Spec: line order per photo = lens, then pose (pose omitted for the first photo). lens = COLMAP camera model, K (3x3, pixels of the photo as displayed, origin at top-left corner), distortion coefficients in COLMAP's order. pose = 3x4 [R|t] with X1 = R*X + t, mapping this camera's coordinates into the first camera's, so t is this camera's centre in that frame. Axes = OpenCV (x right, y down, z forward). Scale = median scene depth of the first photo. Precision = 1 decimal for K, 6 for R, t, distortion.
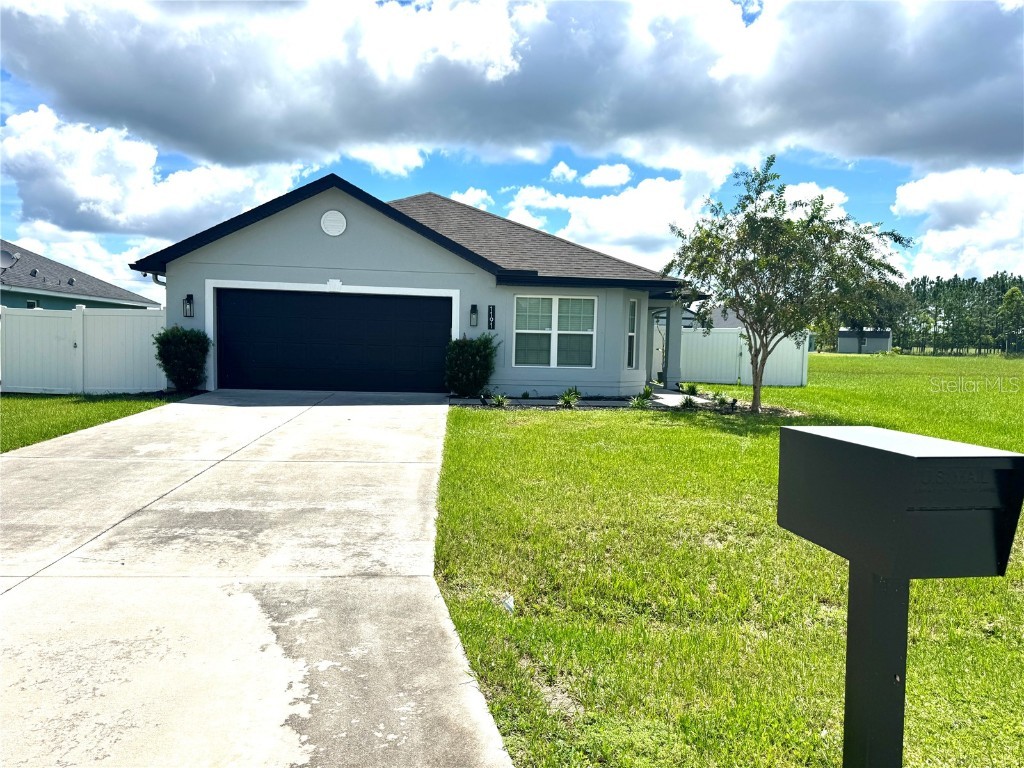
lens RADIAL K [[724.8, 0, 508.2], [0, 724.8, 387.8], [0, 0, 1]] dist [0.037093, -0.051584]
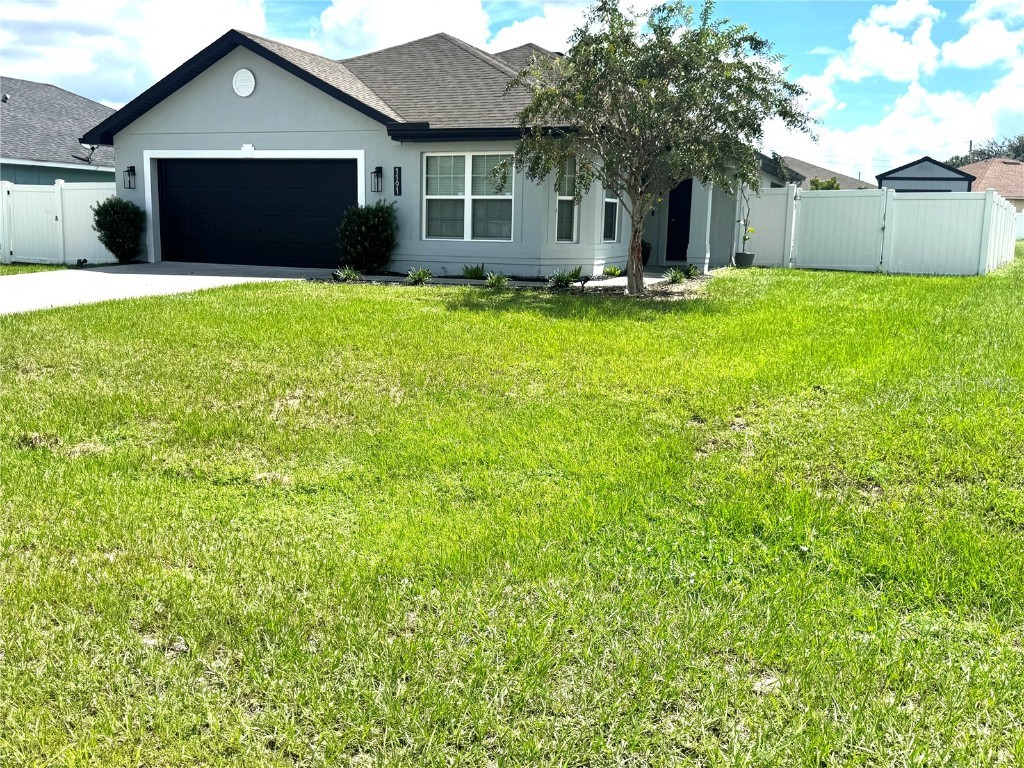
lens RADIAL K [[879.4, 0, 512.0], [0, 879.4, 384.0], [0, 0, 1]] dist [0.006444, 0.002323]
pose [[0.898208, 0.072028, -0.433629, 0.570442], [-0.022103, 0.992636, 0.119099, 0.014345], [0.439014, -0.097391, 0.893186, 0.105199]]
